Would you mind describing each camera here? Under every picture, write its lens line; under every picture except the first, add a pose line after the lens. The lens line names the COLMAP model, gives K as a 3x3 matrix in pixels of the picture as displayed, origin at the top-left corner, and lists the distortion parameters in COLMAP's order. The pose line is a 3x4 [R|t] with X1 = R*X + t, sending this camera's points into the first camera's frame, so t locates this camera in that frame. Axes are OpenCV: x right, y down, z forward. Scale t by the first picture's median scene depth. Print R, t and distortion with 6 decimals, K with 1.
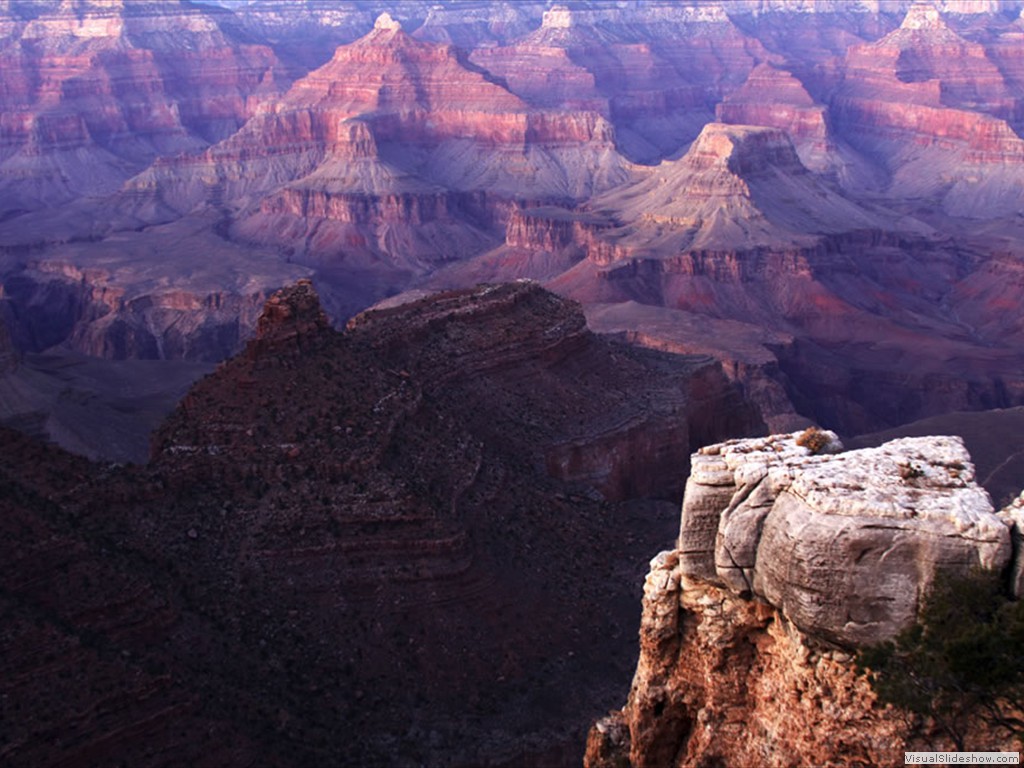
lens RADIAL K [[1600.4, 0, 512.0], [0, 1600.4, 384.0], [0, 0, 1]] dist [-0.140825, 0.083644]
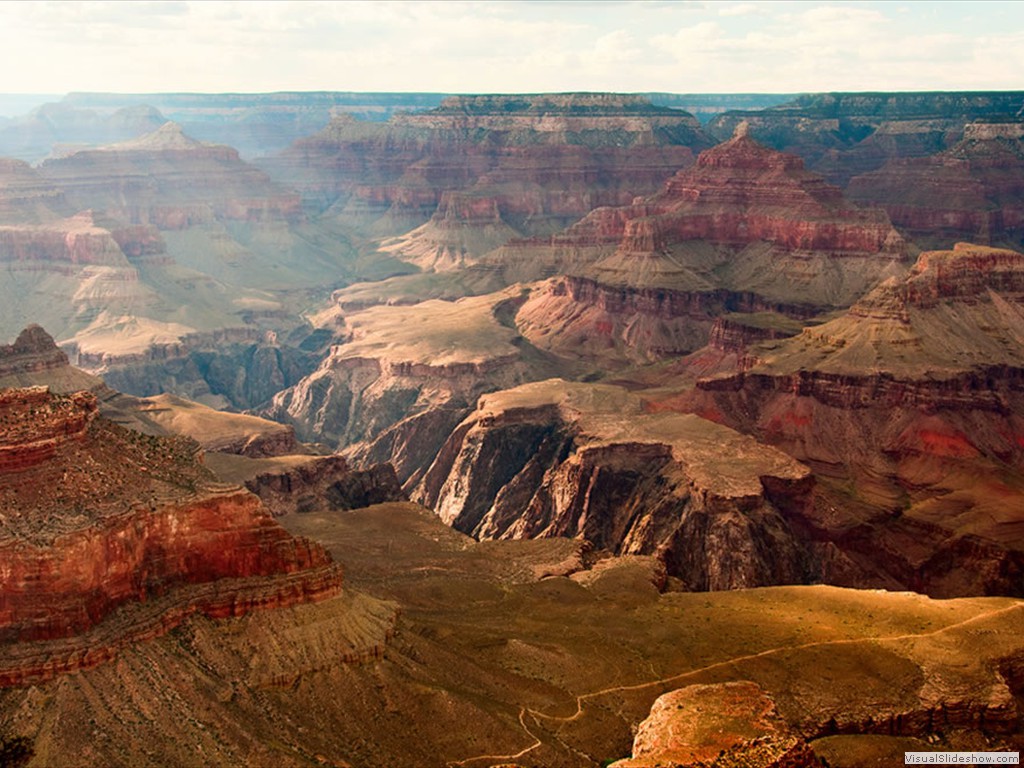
lens RADIAL K [[1345.0, 0, 512.0], [0, 1345.0, 384.0], [0, 0, 1]] dist [0.012155, 0.107652]
pose [[0.896427, 0.113275, -0.428471, 0.265254], [-0.127263, 0.991861, -0.004034, -0.042024], [0.424526, 0.058144, 0.903547, 0.146942]]
